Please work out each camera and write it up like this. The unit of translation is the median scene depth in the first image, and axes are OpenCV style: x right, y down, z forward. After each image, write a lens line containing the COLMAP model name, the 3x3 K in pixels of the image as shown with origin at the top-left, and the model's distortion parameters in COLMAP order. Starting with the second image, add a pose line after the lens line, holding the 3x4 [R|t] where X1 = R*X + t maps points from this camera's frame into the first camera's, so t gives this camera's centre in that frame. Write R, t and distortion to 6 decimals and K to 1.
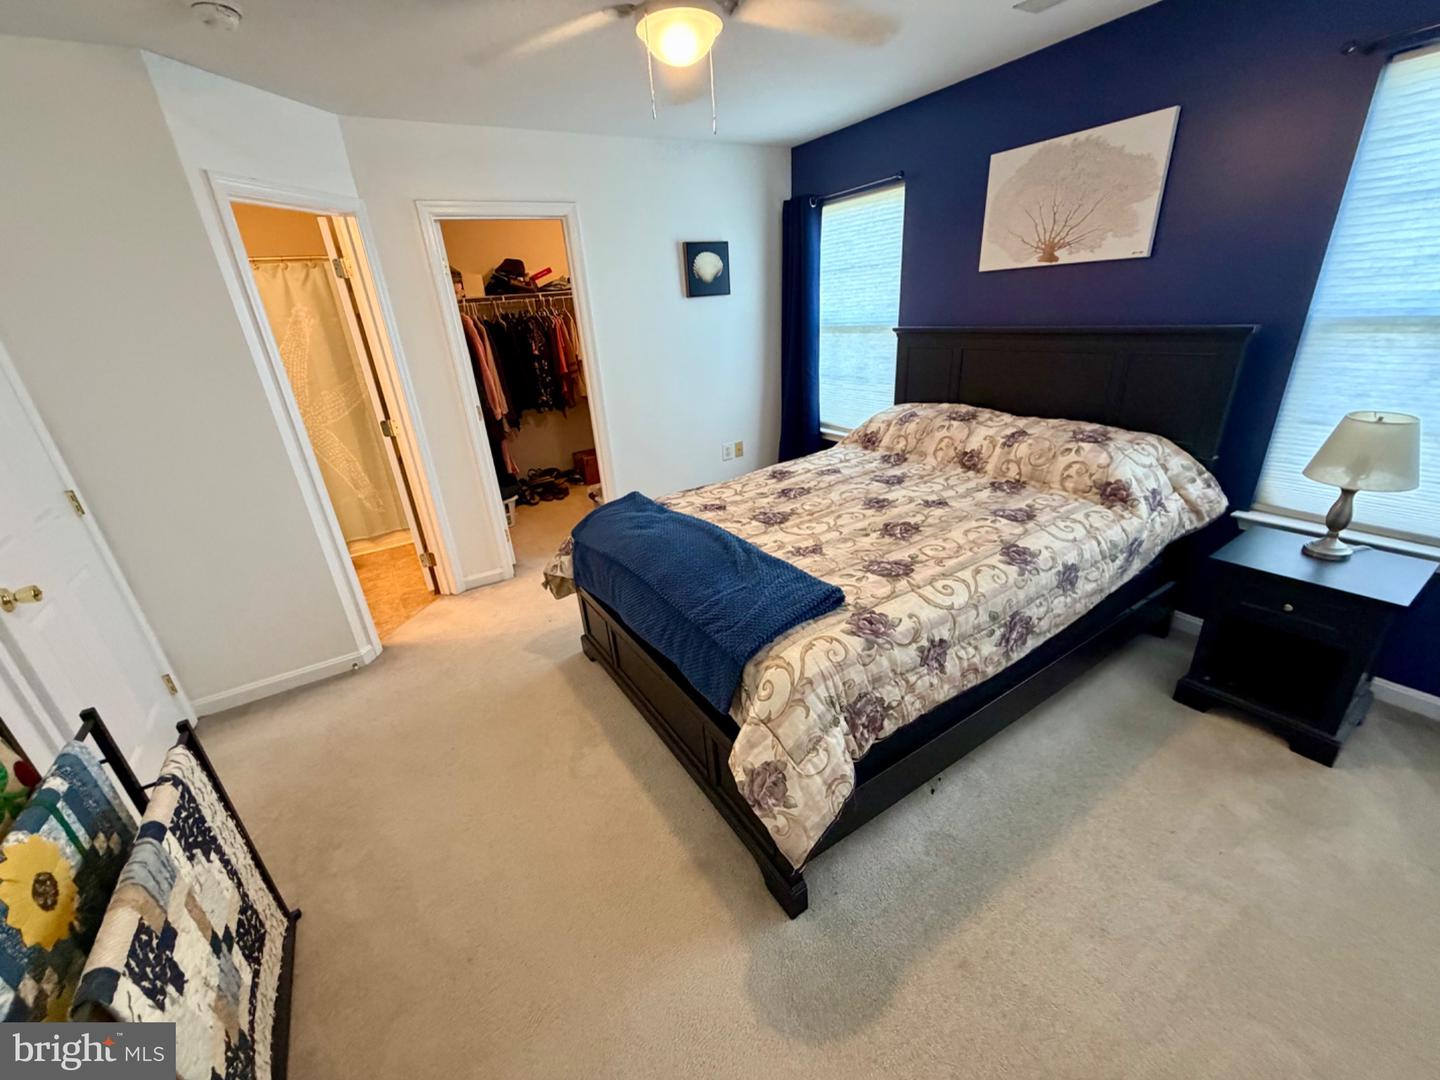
lens RADIAL K [[571.6, 0, 716.8], [0, 571.6, 541.7], [0, 0, 1]] dist [-0.003156, 0.001497]
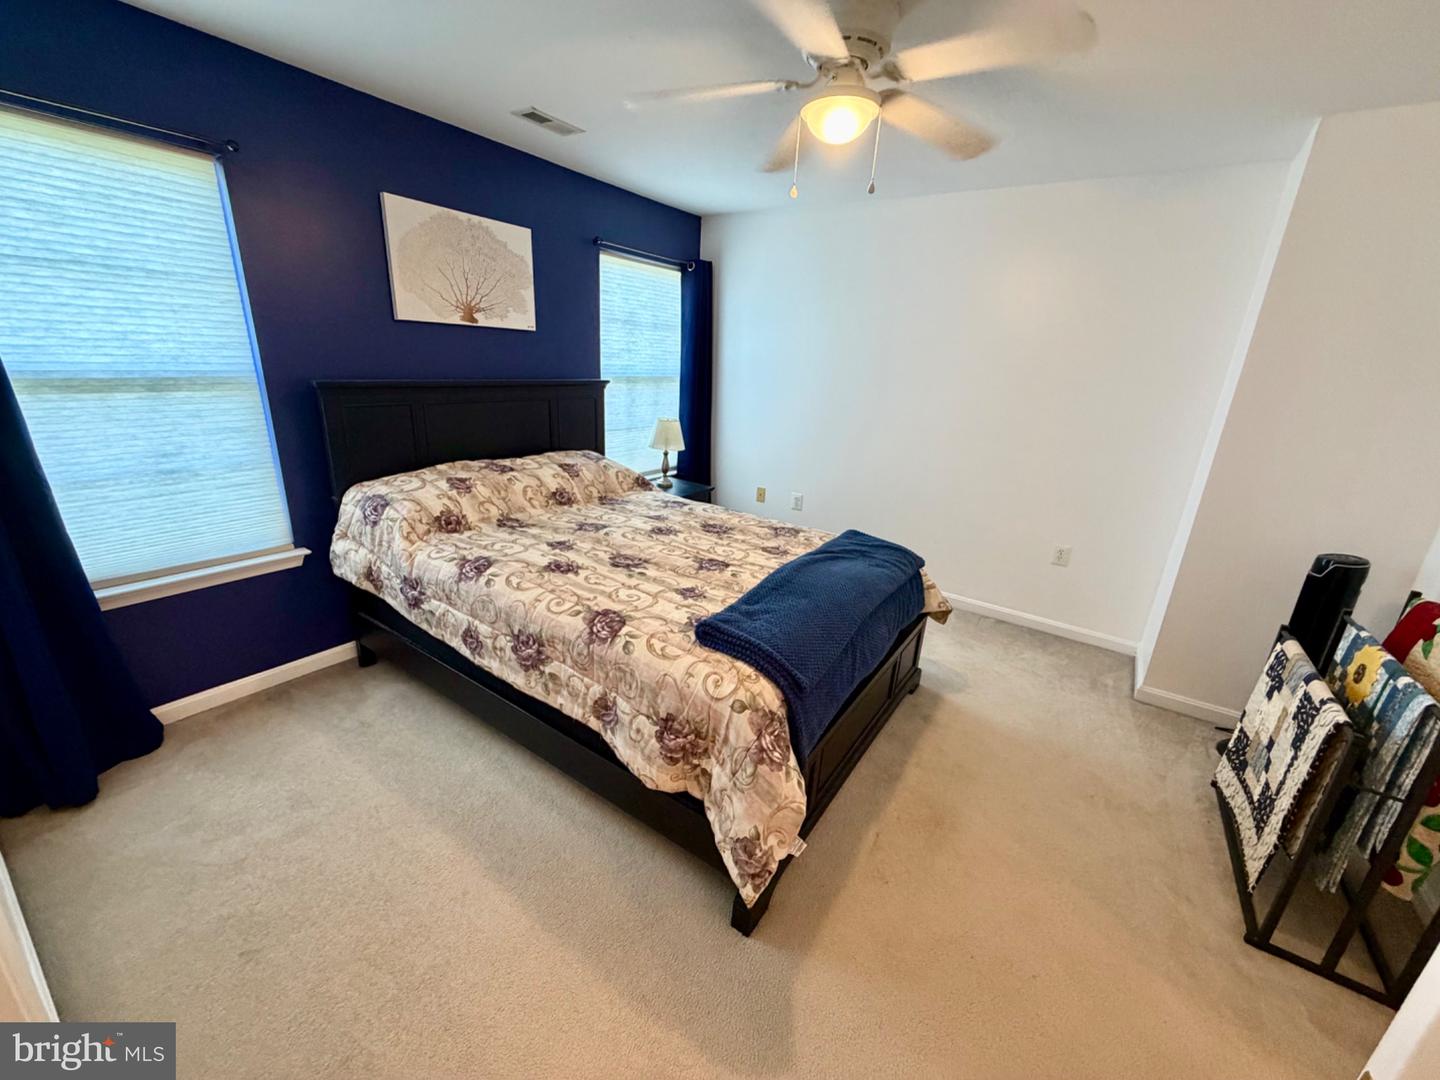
lens RADIAL K [[571.6, 0, 719.1], [0, 571.6, 539.5], [0, 0, 1]] dist [-0.003156, 0.001497]
pose [[-0.399176, -0.234522, 0.886374, -0.721945], [0.331428, 0.864457, 0.377981, -0.419205], [-0.854877, 0.444650, -0.267343, 1.159941]]
